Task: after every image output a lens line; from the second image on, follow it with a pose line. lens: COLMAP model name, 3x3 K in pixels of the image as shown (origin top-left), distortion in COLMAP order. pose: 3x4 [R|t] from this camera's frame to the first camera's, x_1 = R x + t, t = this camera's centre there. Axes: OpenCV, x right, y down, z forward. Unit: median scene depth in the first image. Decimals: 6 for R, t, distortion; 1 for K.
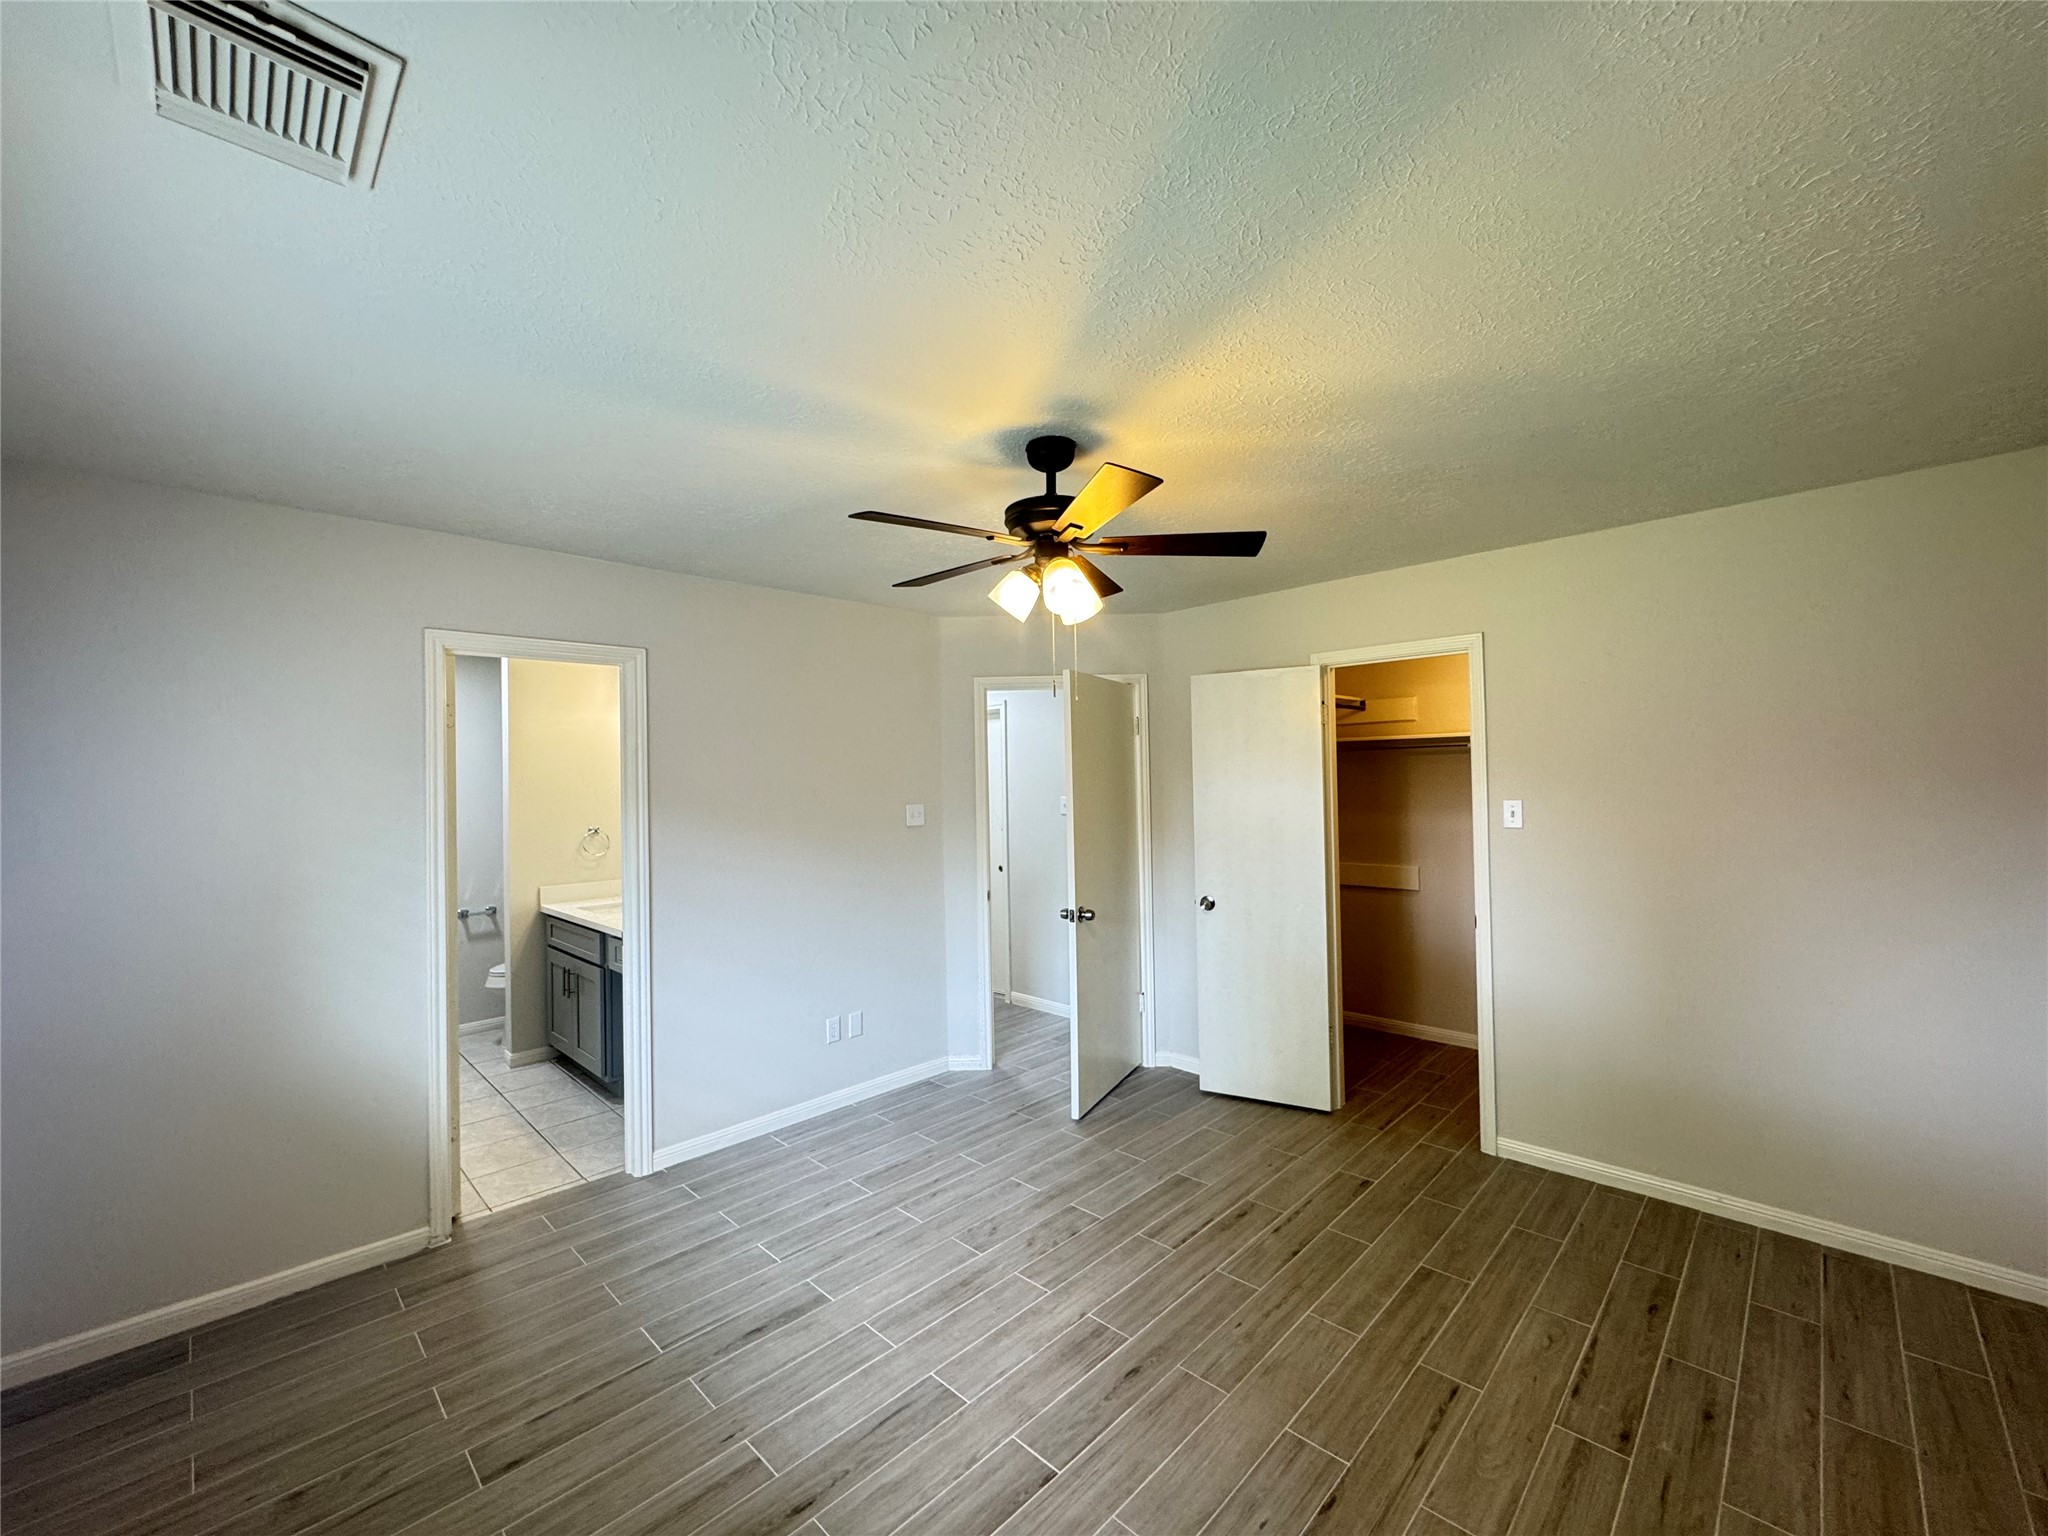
lens RADIAL K [[825.3, 0, 1033.7], [0, 825.3, 767.5], [0, 0, 1]] dist [-0.003212, -0.000301]
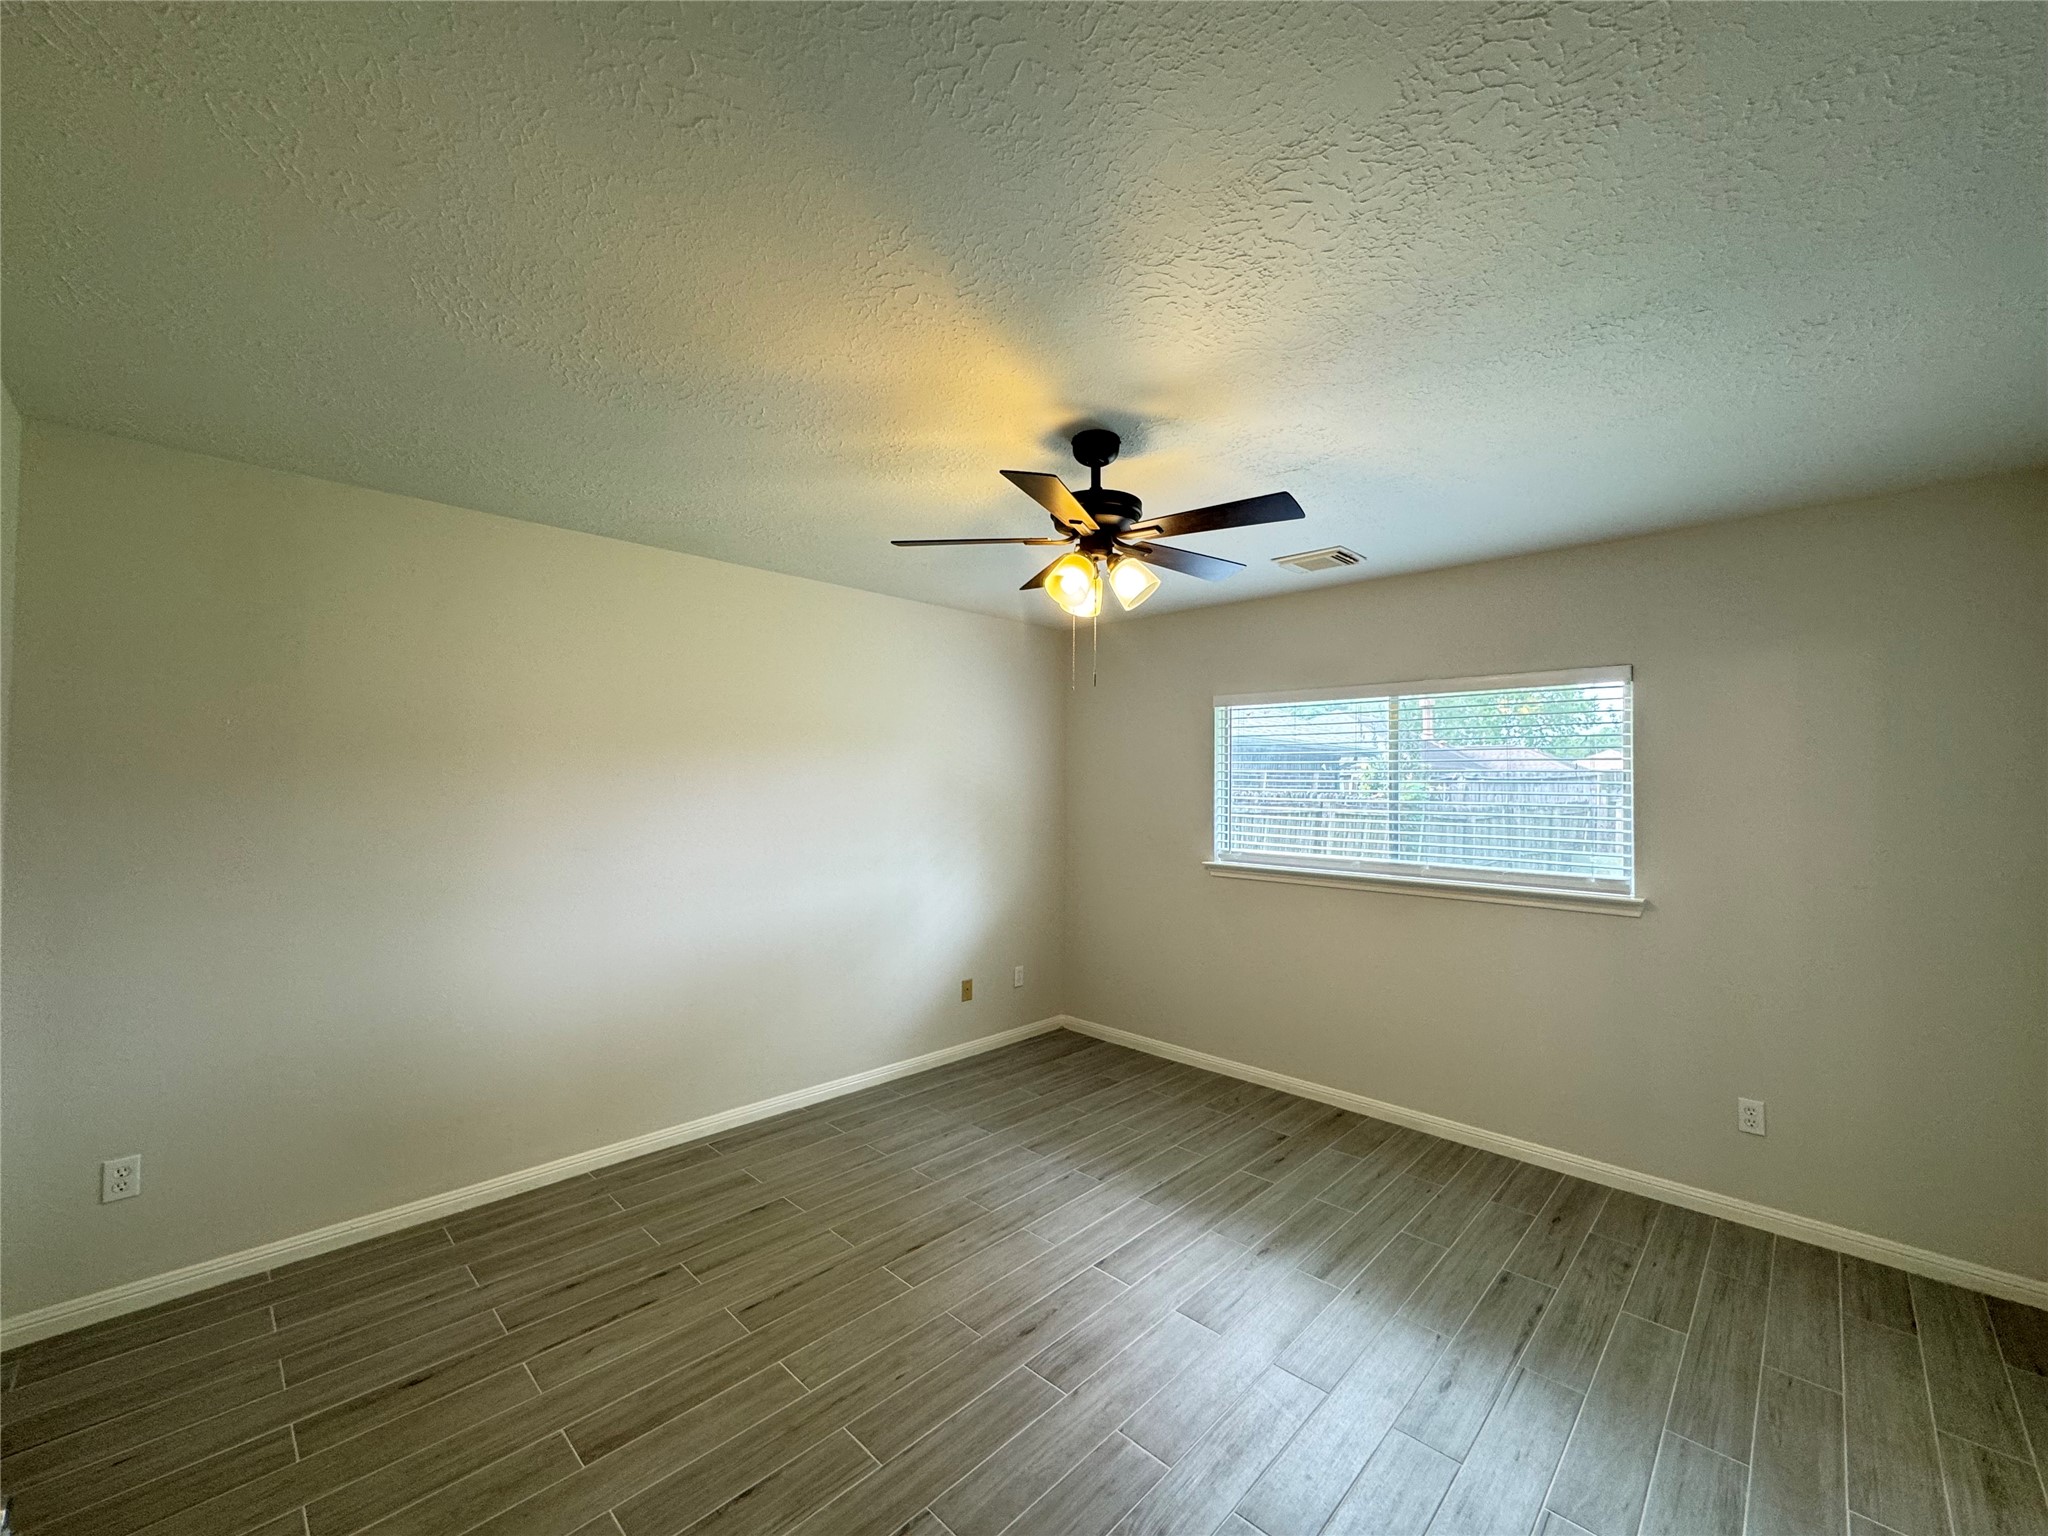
lens RADIAL K [[825.3, 0, 1033.7], [0, 825.3, 767.5], [0, 0, 1]] dist [-0.003212, -0.000301]
pose [[-0.999955, 0.009076, -0.002910, 0.108025], [0.009160, 0.999499, -0.030307, 0.046833], [0.002634, -0.030332, -0.999536, 2.046597]]
